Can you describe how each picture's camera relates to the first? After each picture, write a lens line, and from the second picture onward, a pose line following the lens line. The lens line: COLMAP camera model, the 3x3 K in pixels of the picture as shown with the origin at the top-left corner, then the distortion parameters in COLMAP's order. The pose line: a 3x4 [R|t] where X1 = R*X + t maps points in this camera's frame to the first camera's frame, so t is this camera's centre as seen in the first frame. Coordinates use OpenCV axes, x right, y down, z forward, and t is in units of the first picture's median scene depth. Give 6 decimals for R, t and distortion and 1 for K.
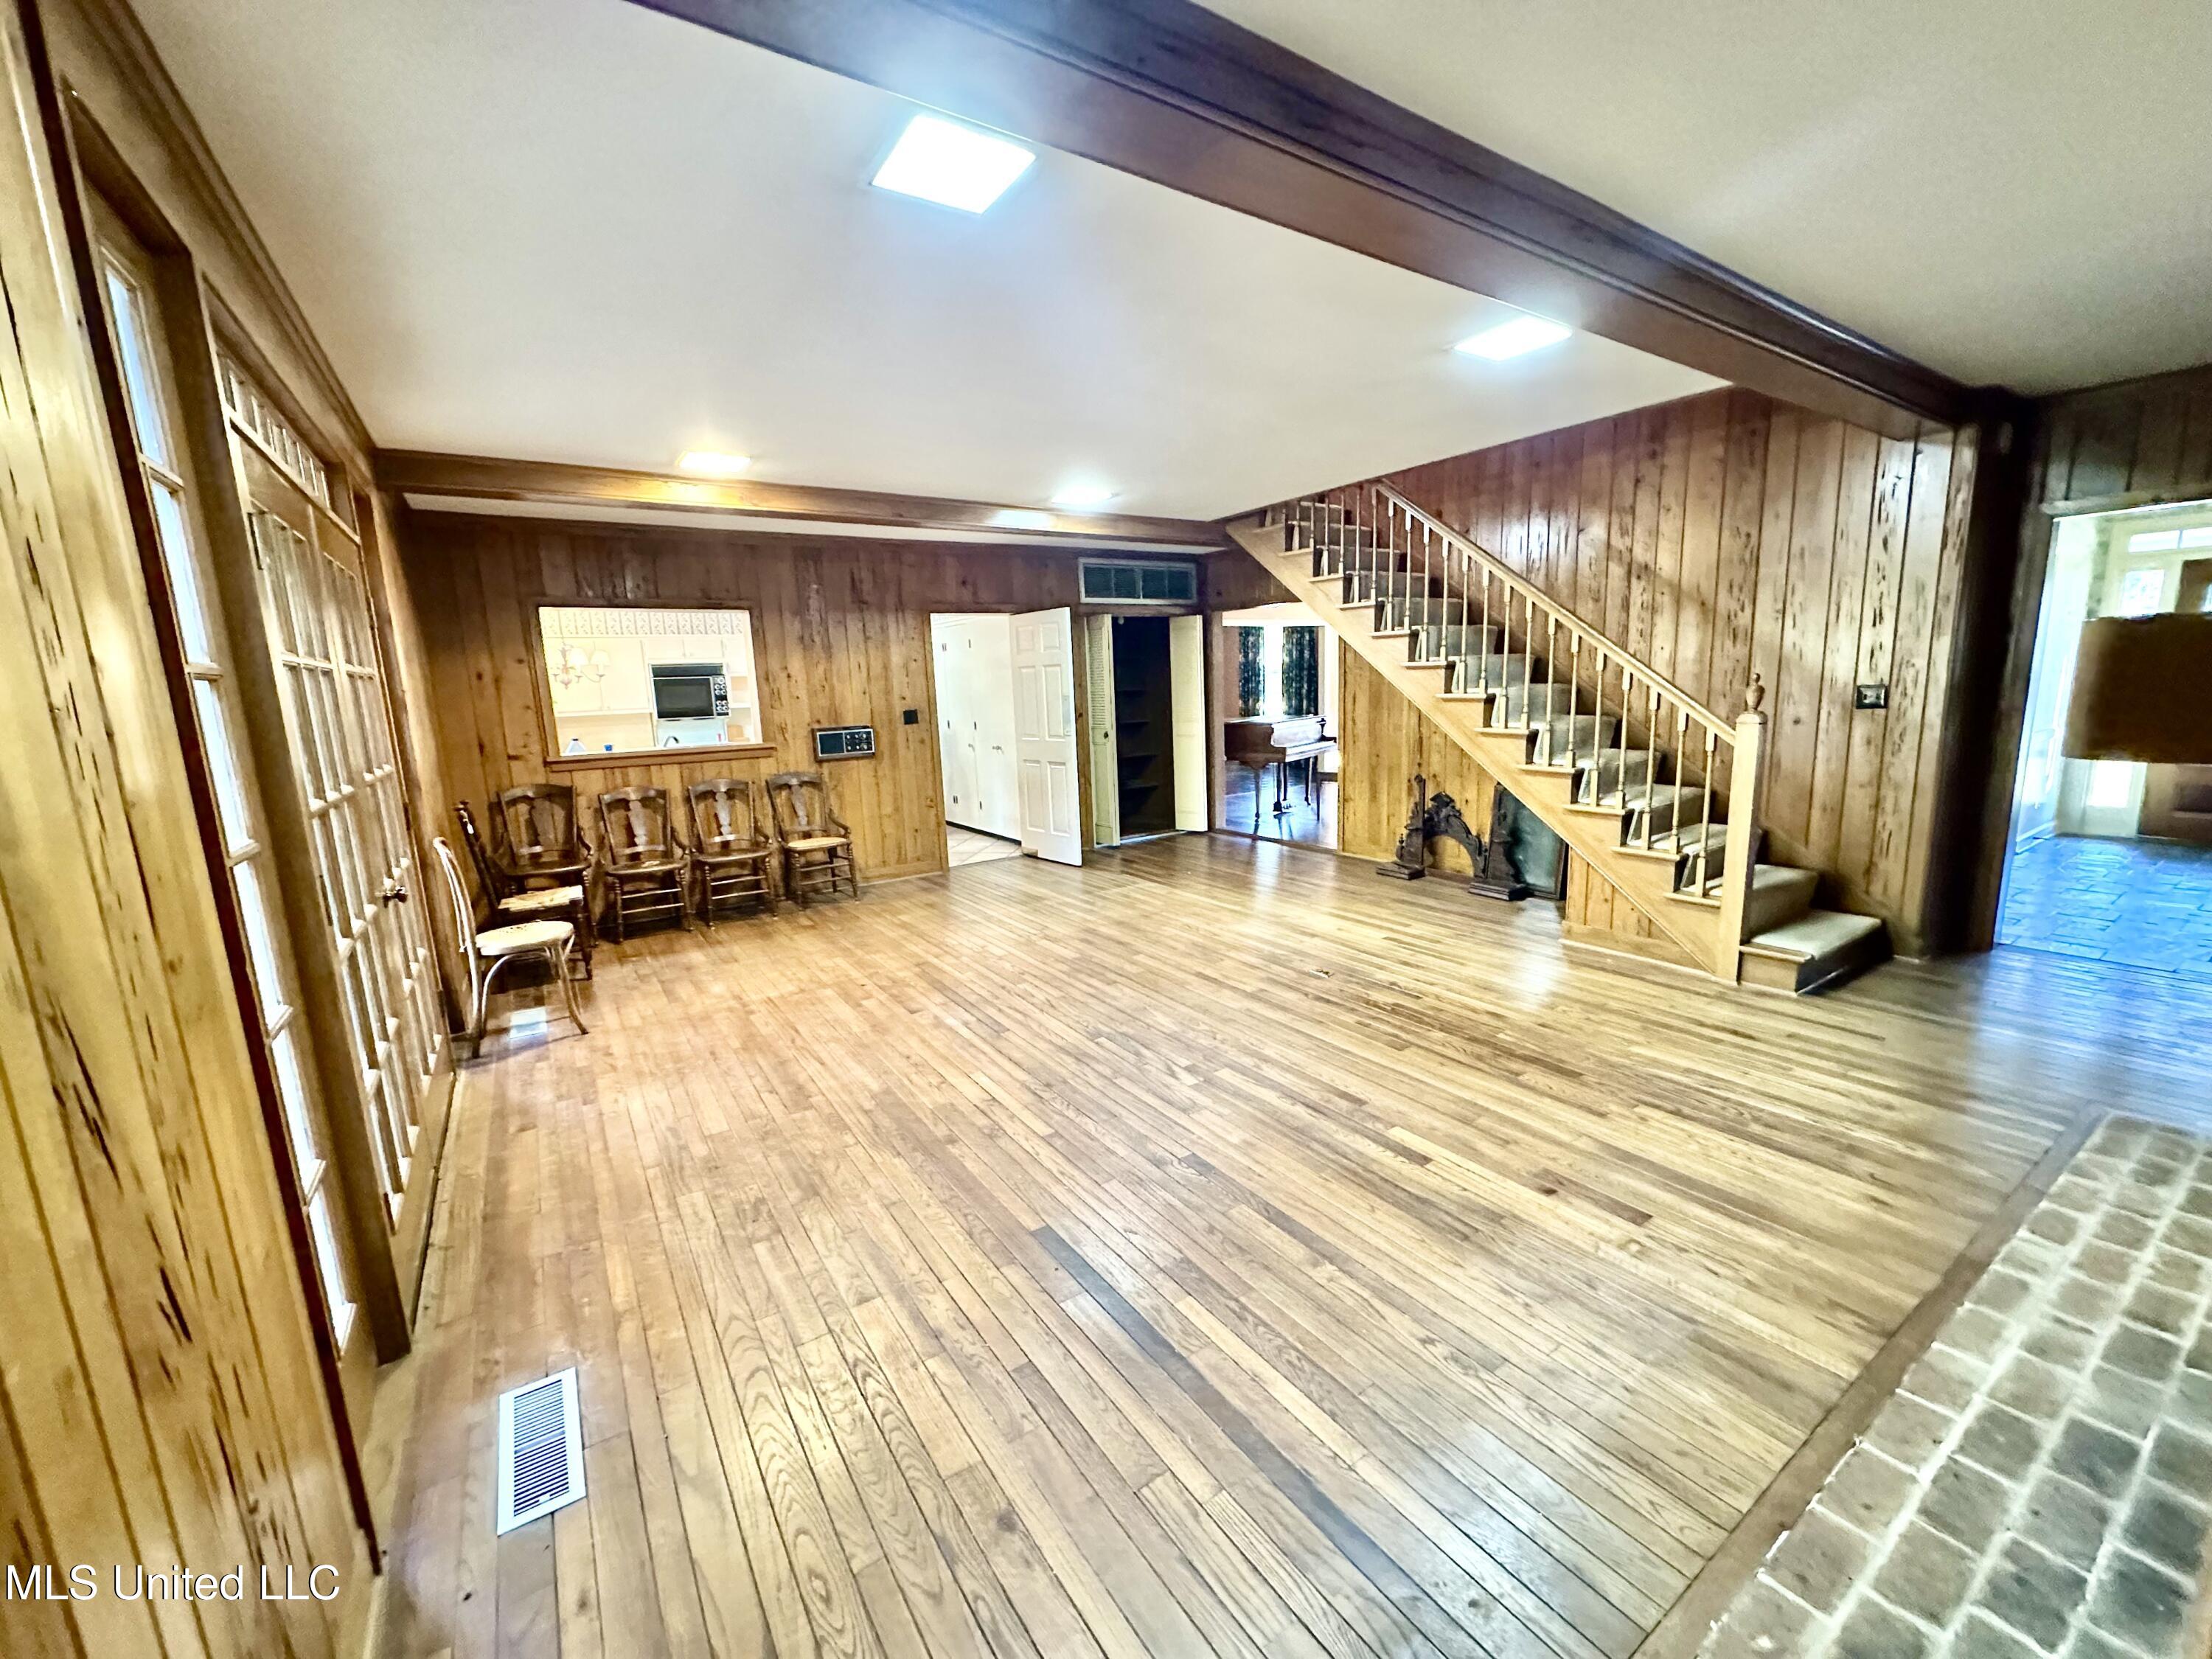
lens RADIAL K [[877.9, 0, 1105.6], [0, 877.9, 826.2], [0, 0, 1]] dist [-0.006825, 0.000398]
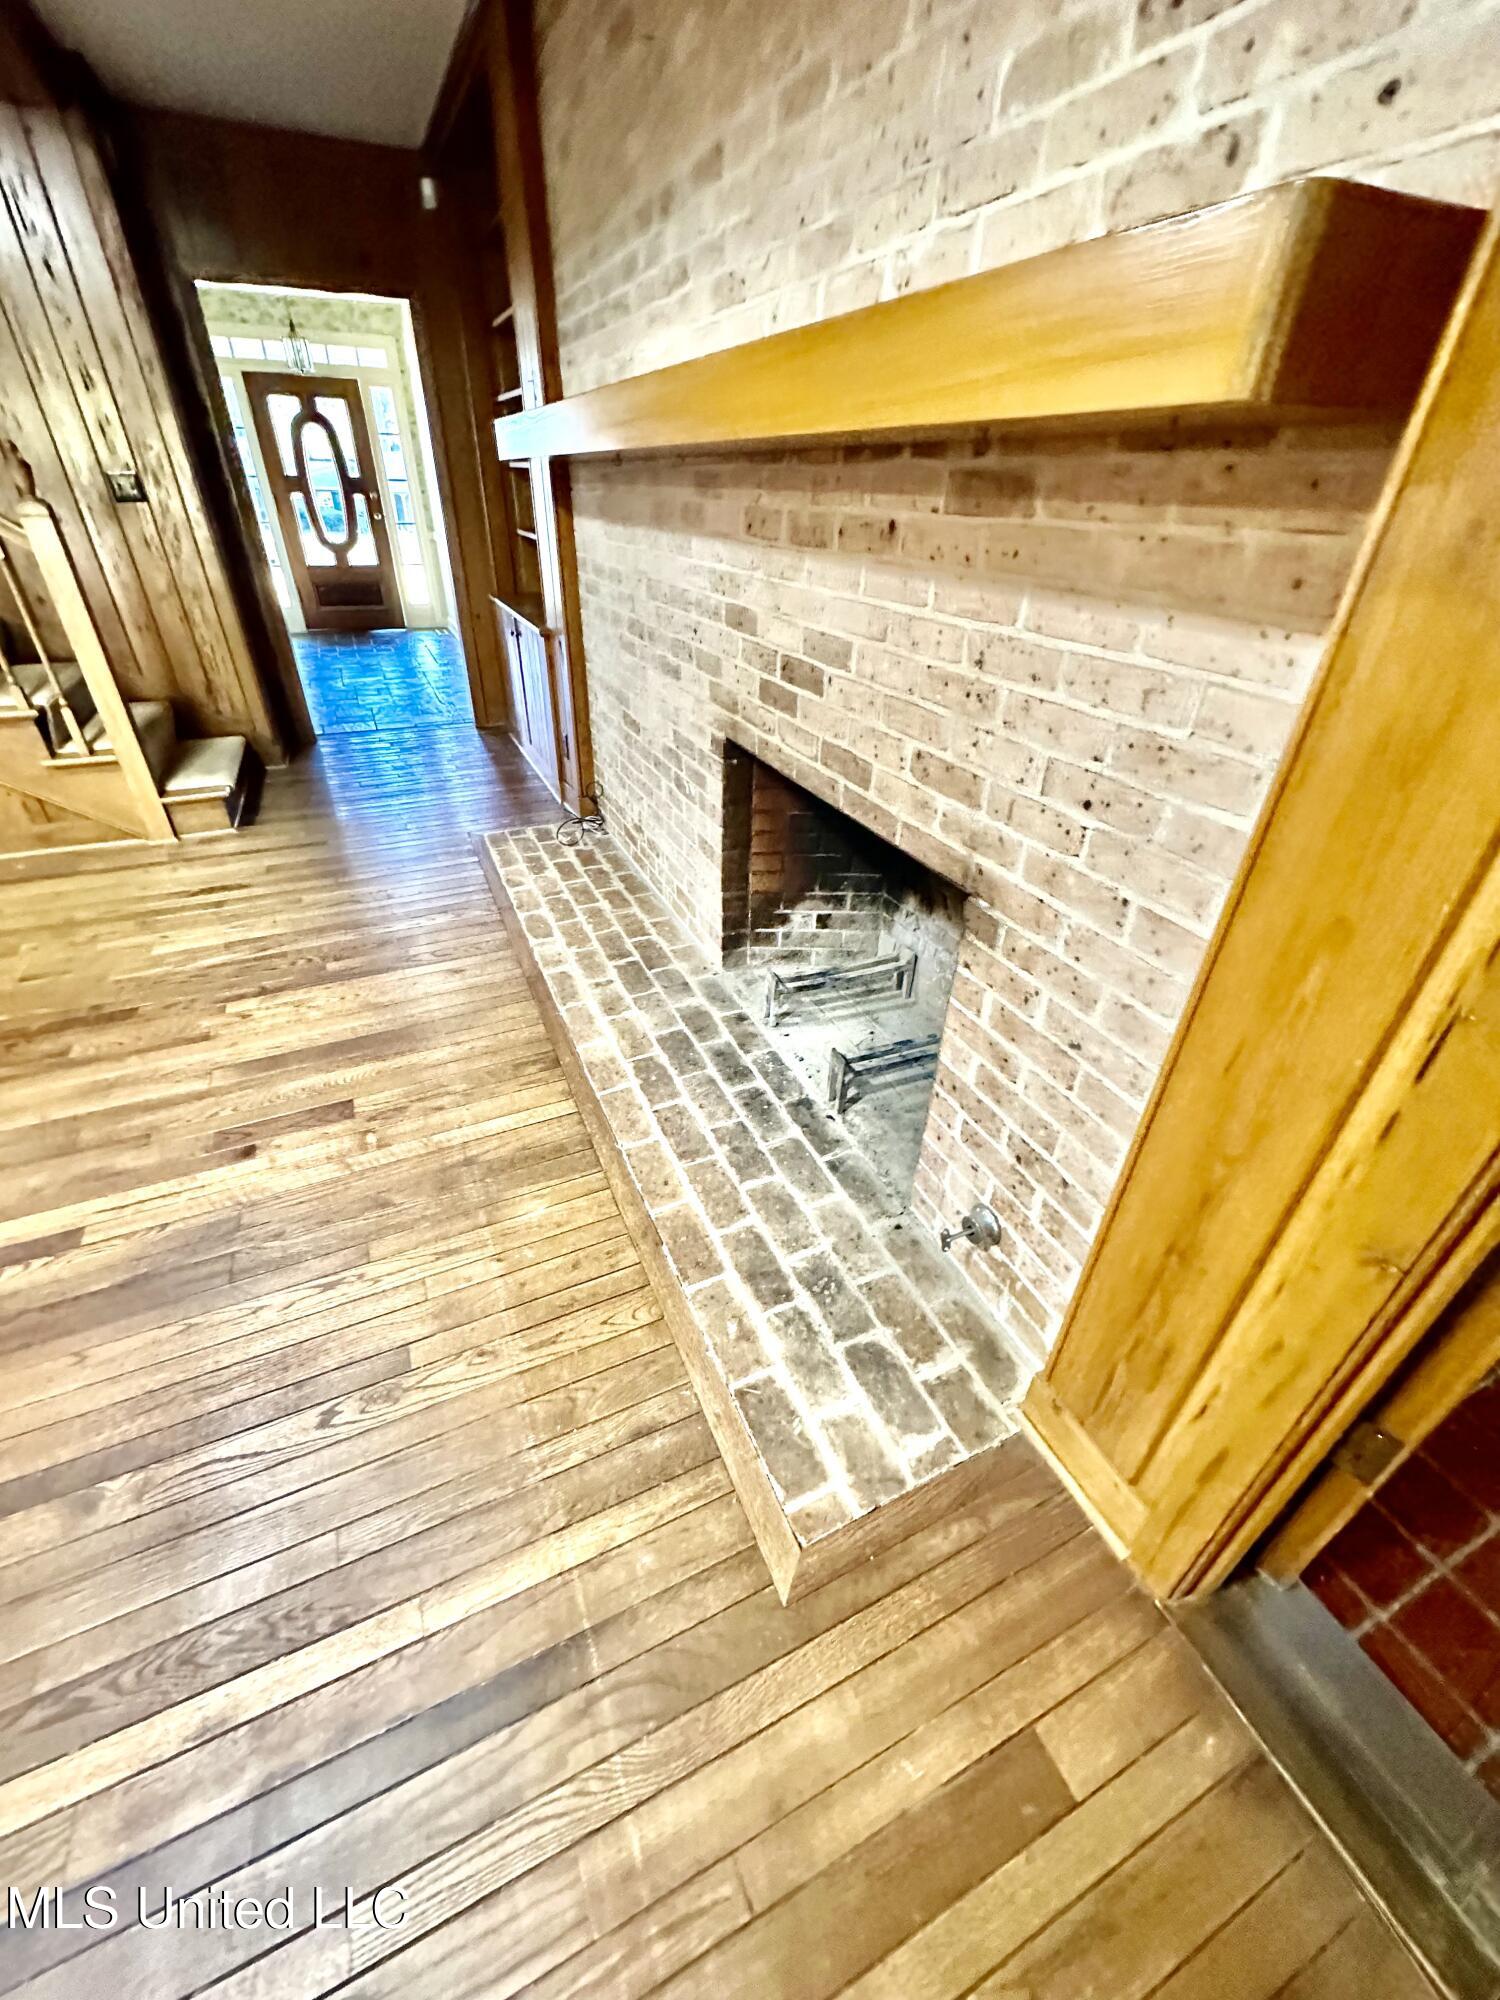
lens RADIAL K [[793.7, 0, 743.8], [0, 793.7, 1006.2], [0, 0, 1]] dist [-0.006825, 0.000398]
pose [[0.155589, -0.508255, 0.847035, 0.017650], [0.134335, 0.860398, 0.491598, 0.000271], [-0.978645, 0.037299, 0.202145, 0.298322]]
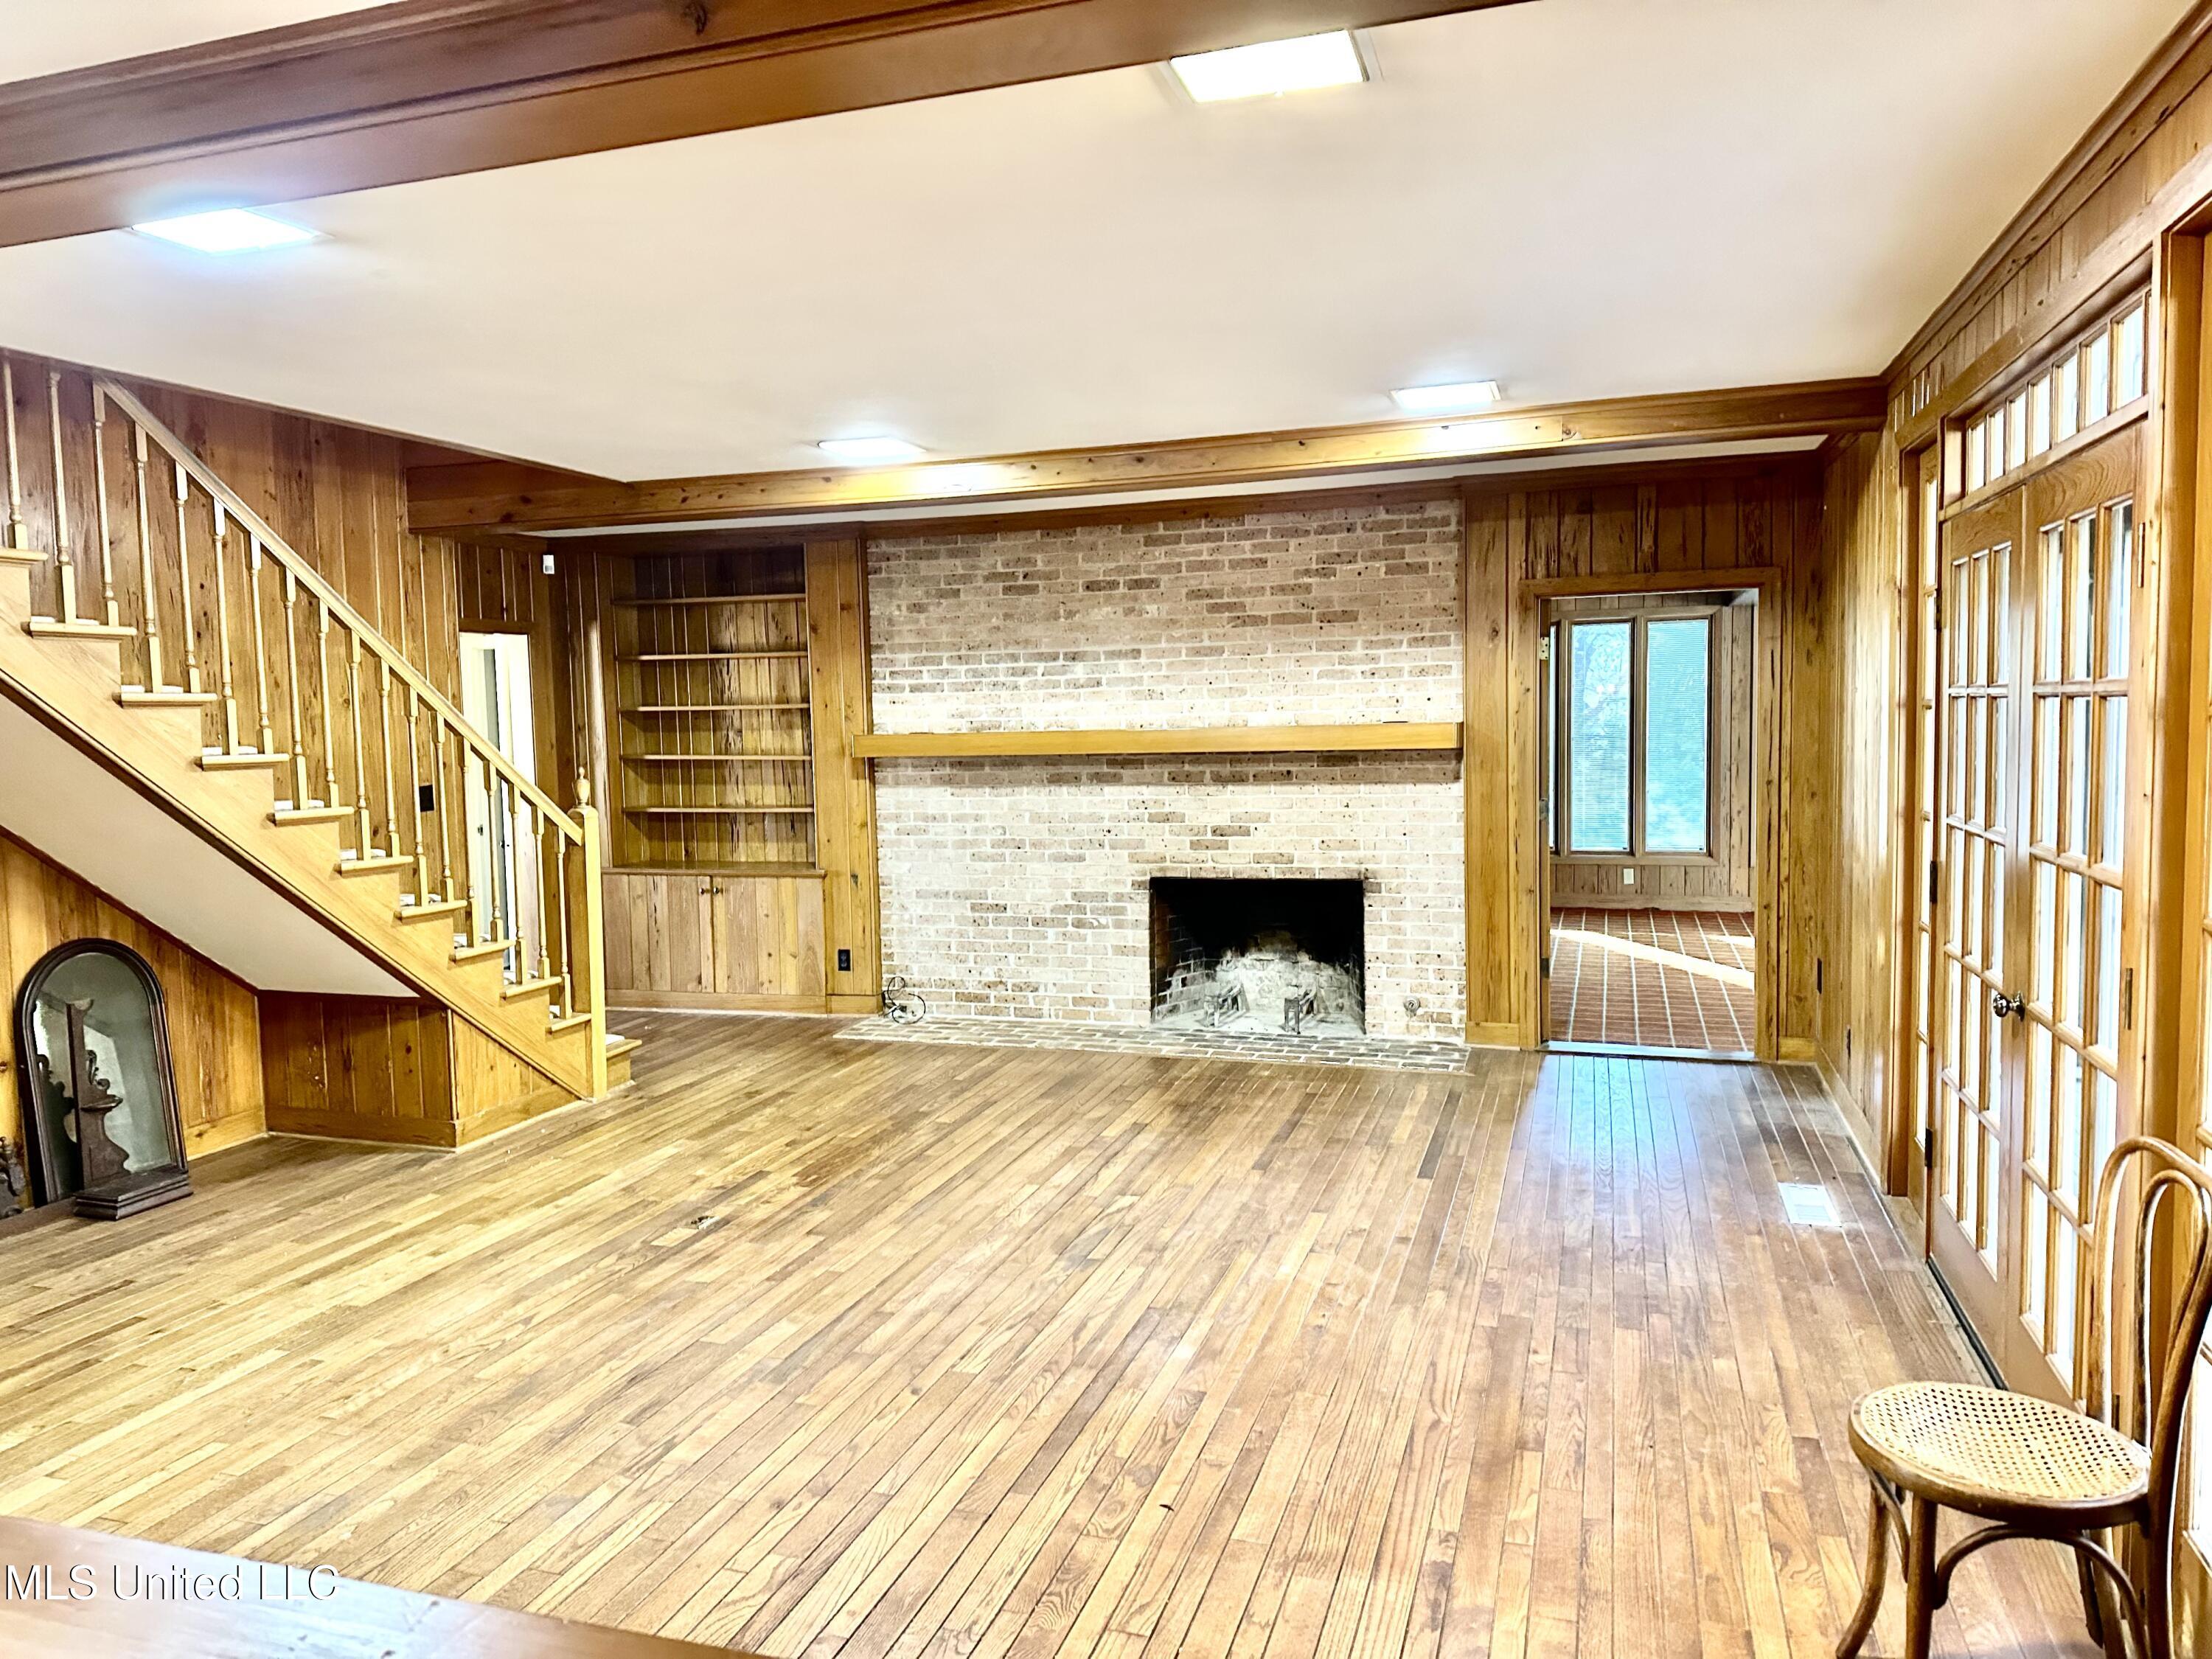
lens RADIAL K [[1537.9, 0, 1105.1], [0, 1537.9, 814.8], [0, 0, 1]] dist [0.048822, -0.002279]
pose [[-0.621729, -0.003328, 0.783226, -1.084549], [0.176341, 0.973721, 0.144119, -0.307513], [-0.763123, 0.227718, -0.604804, 1.849571]]
